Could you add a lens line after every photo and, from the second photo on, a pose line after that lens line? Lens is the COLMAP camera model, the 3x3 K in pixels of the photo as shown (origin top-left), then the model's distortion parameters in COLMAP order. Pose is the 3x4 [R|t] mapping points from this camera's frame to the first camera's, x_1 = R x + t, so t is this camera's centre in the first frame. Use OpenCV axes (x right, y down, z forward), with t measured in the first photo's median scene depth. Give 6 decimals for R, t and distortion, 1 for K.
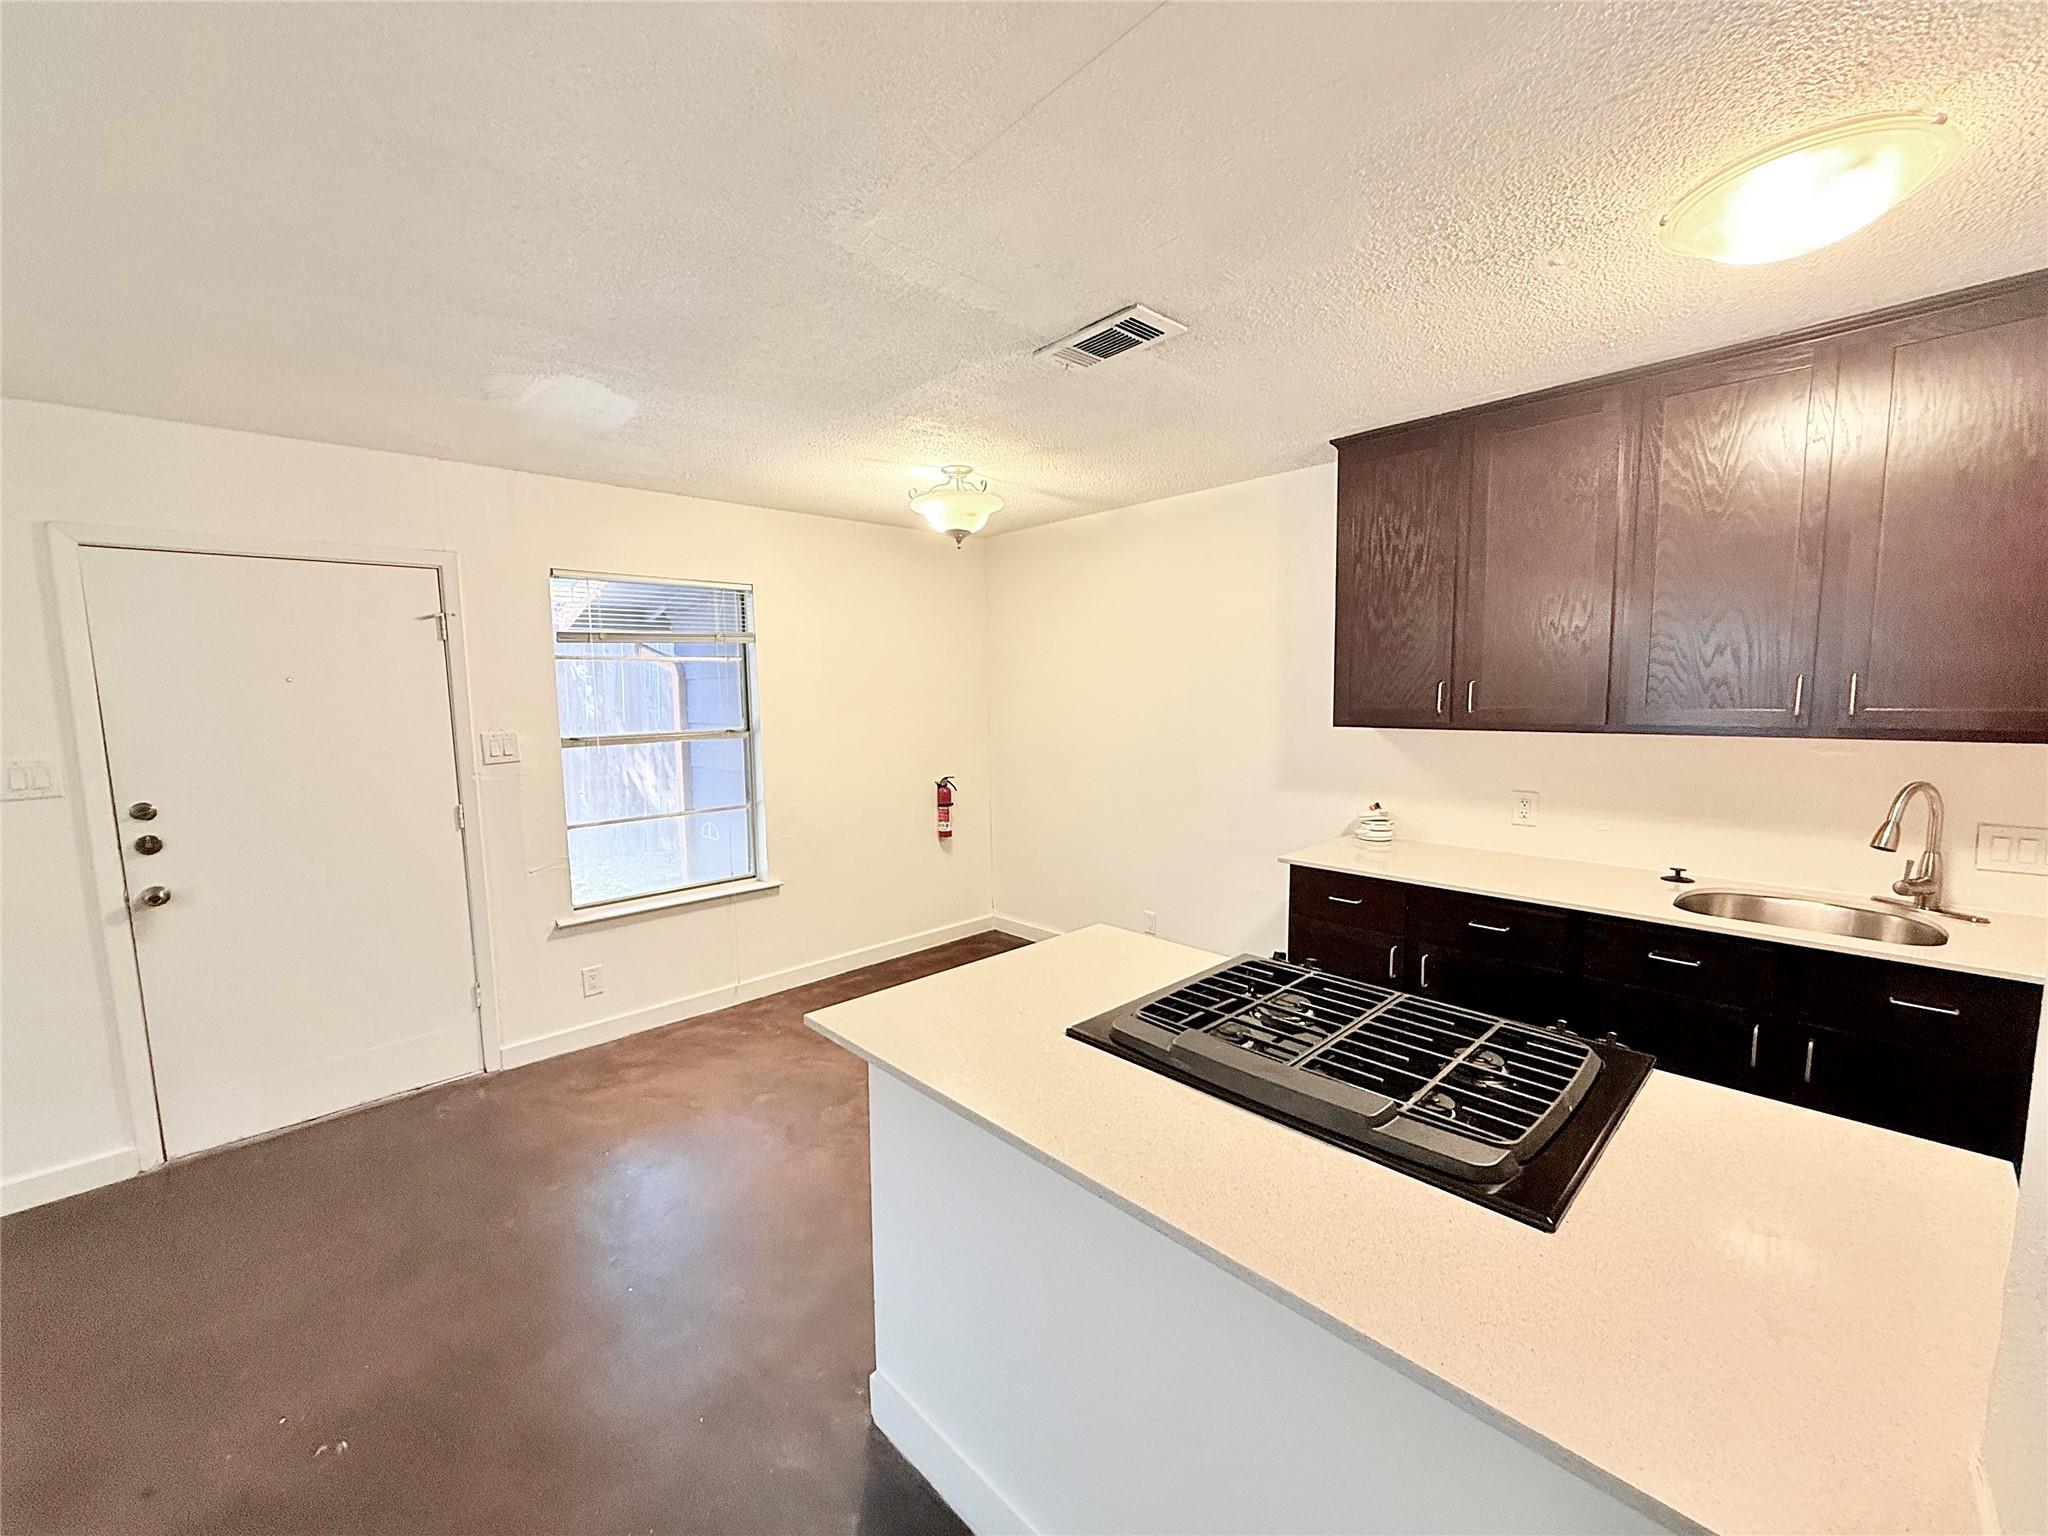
lens RADIAL K [[817.6, 0, 1016.7], [0, 817.6, 768.0], [0, 0, 1]] dist [0.002417, 0.000635]
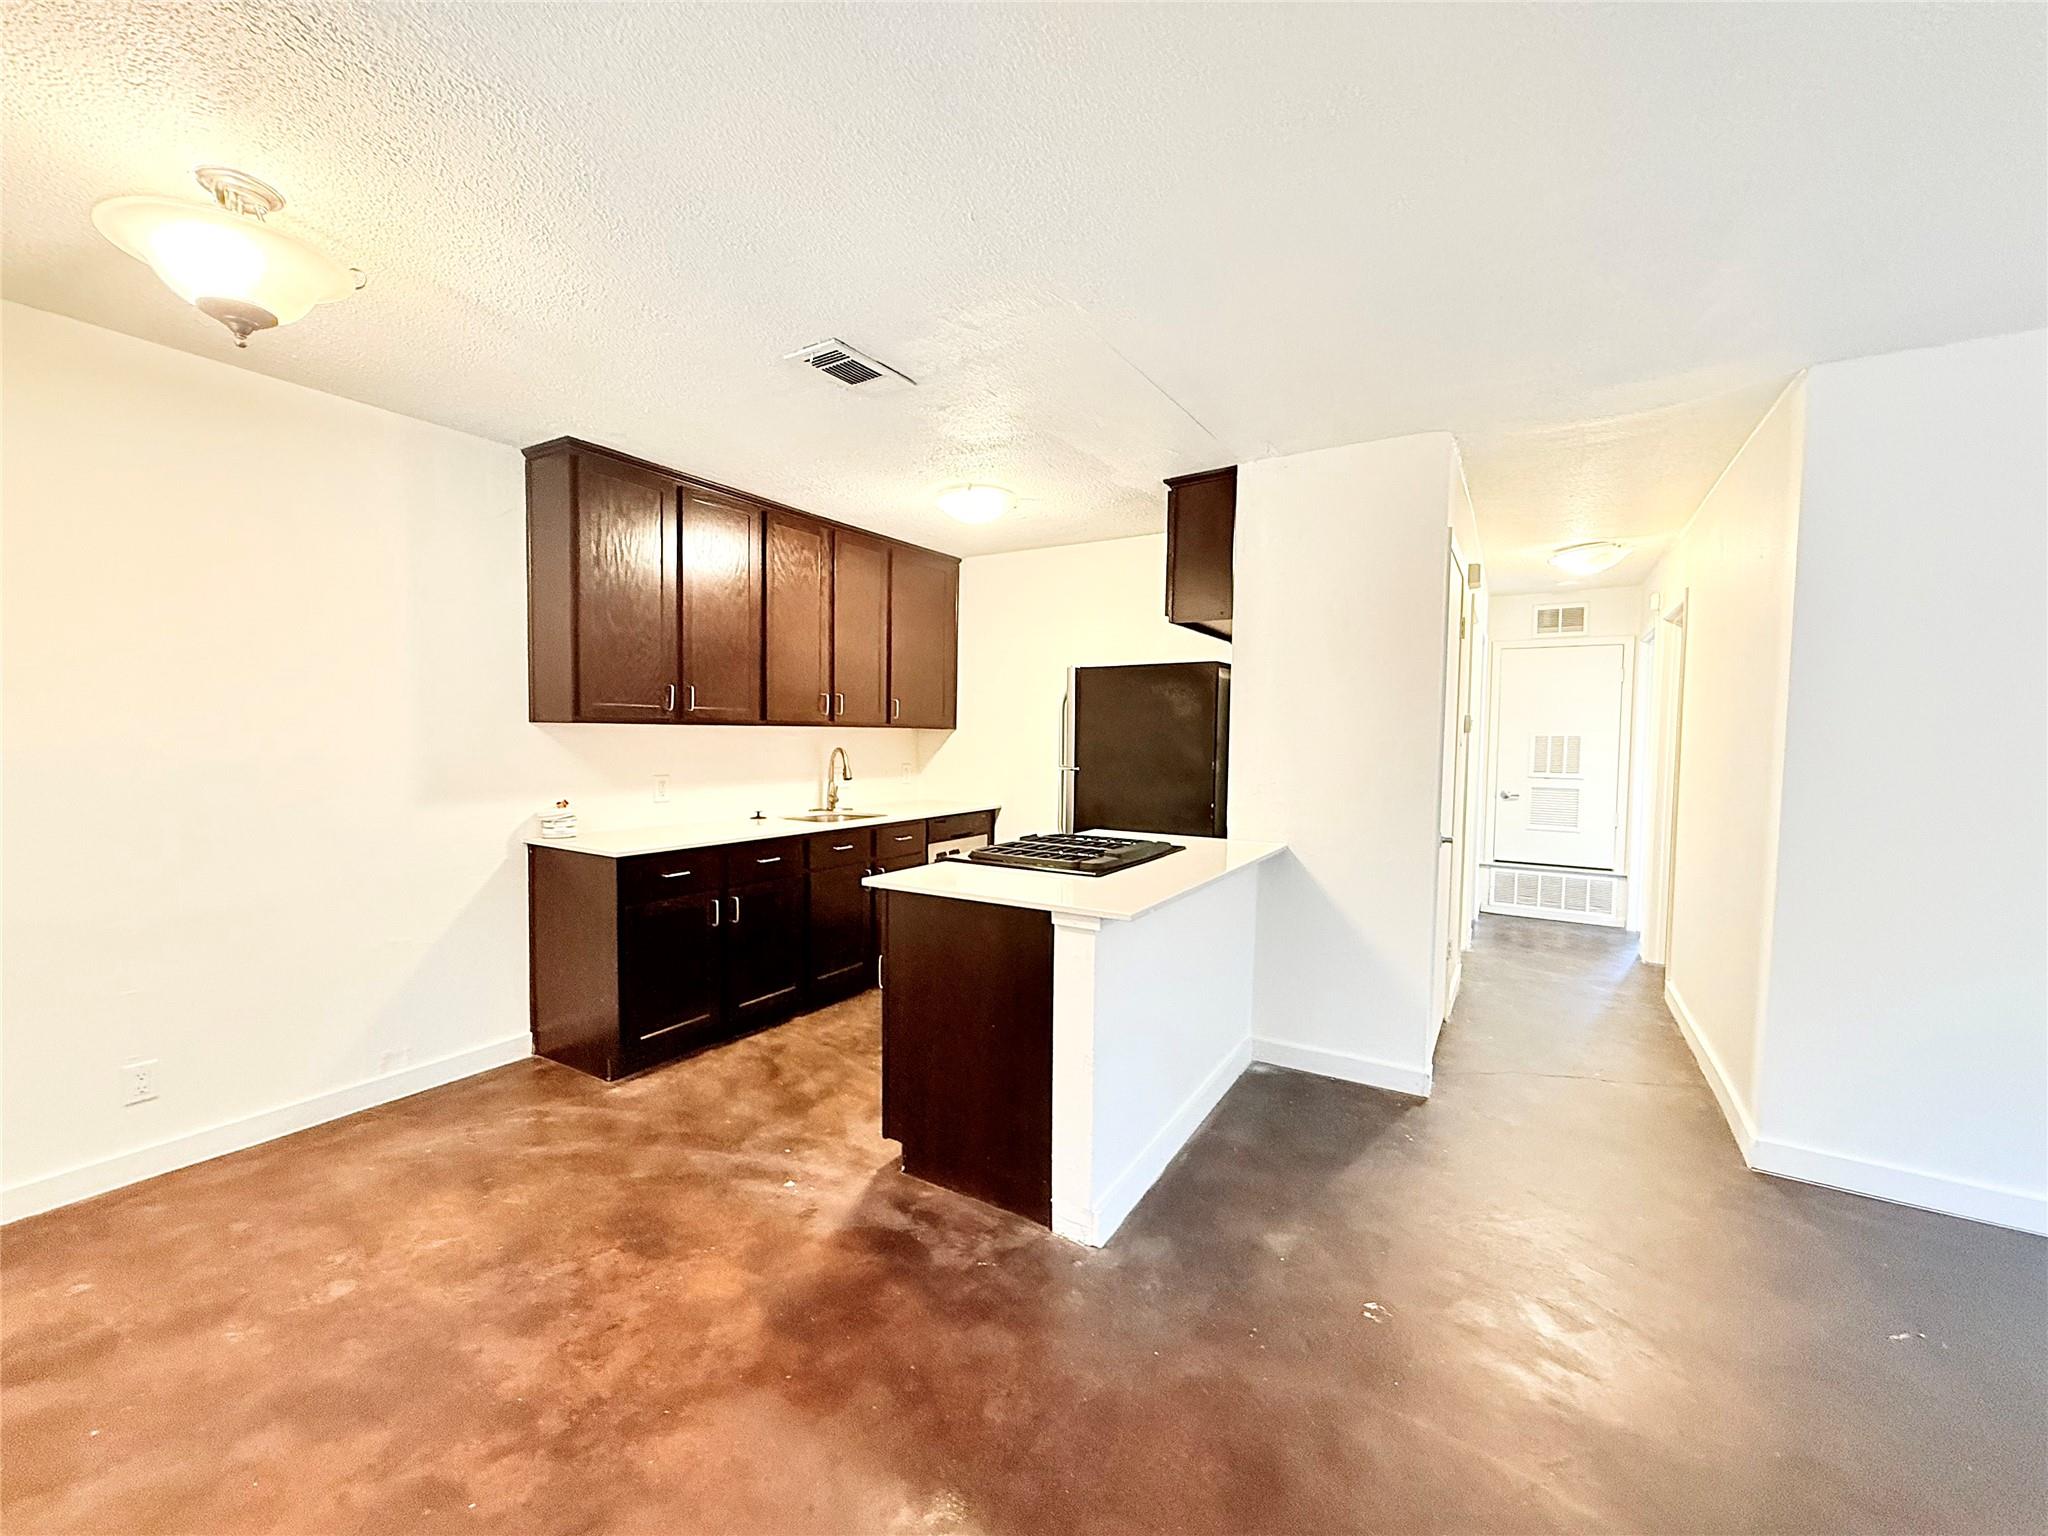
lens RADIAL K [[817.6, 0, 1026.9], [0, 817.6, 769.5], [0, 0, 1]] dist [0.002417, 0.000635]
pose [[-0.258553, -0.031995, 0.965467, -0.762838], [0.087992, 0.994516, 0.056522, -0.002923], [-0.961981, 0.099567, -0.254320, 0.779982]]
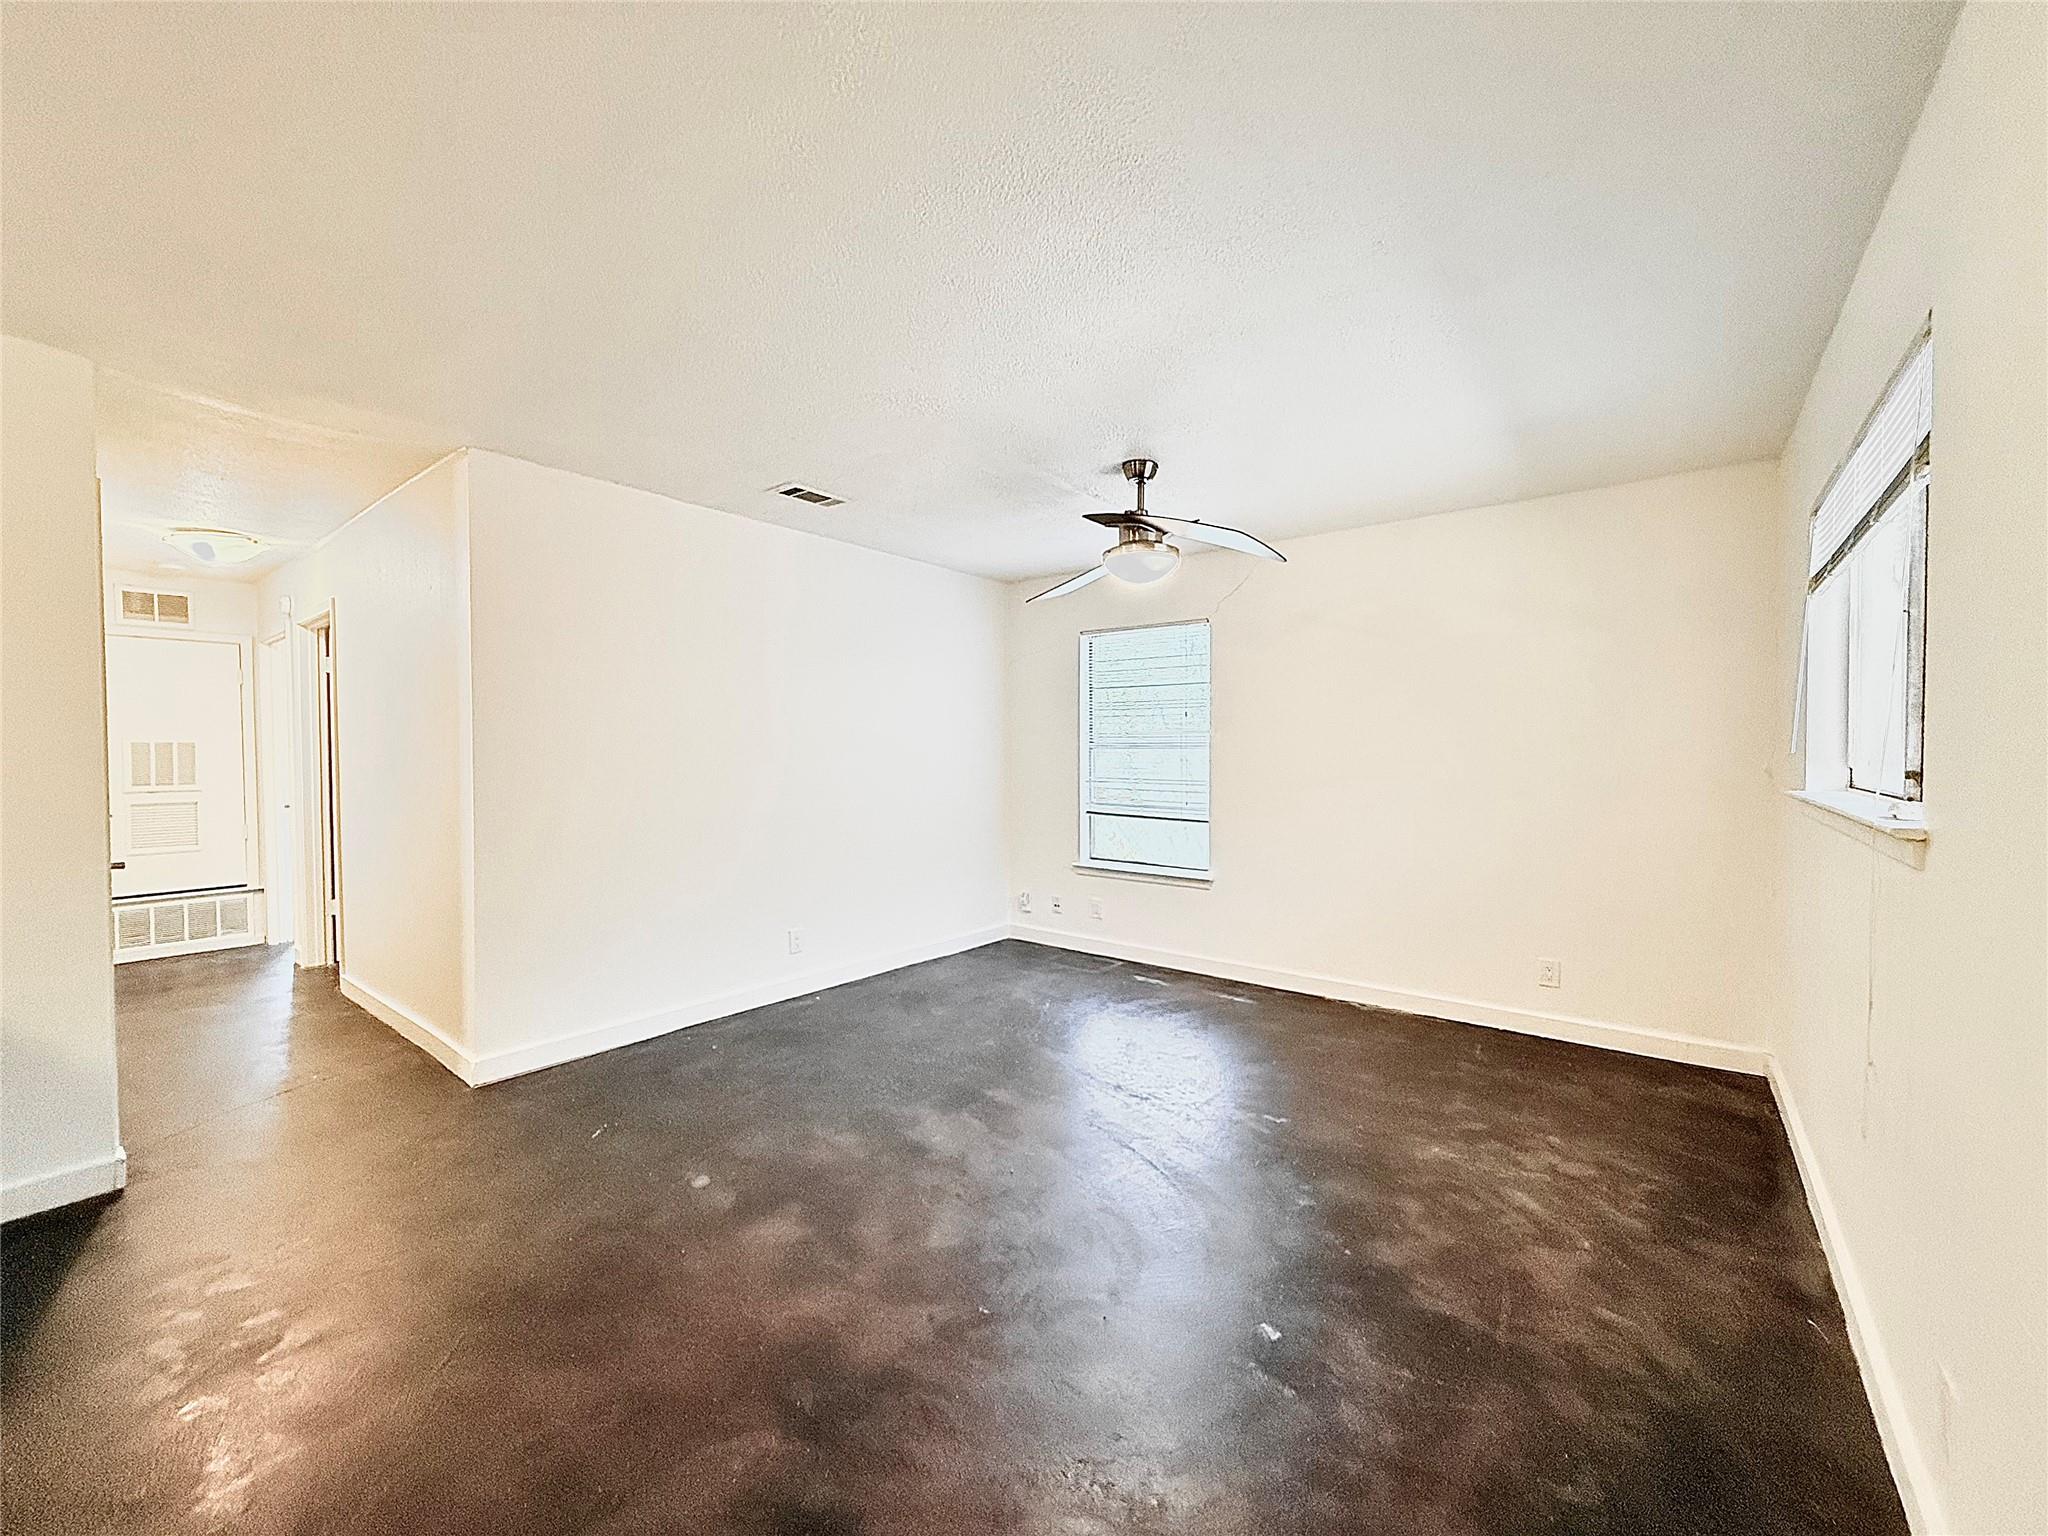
lens RADIAL K [[817.6, 0, 1018.3], [0, 817.6, 768.7], [0, 0, 1]] dist [0.002417, 0.000635]
pose [[-0.989336, 0.023758, -0.143699, -0.694977], [0.005694, 0.992162, 0.124831, -0.005917], [0.145539, 0.122682, -0.981717, 0.961207]]
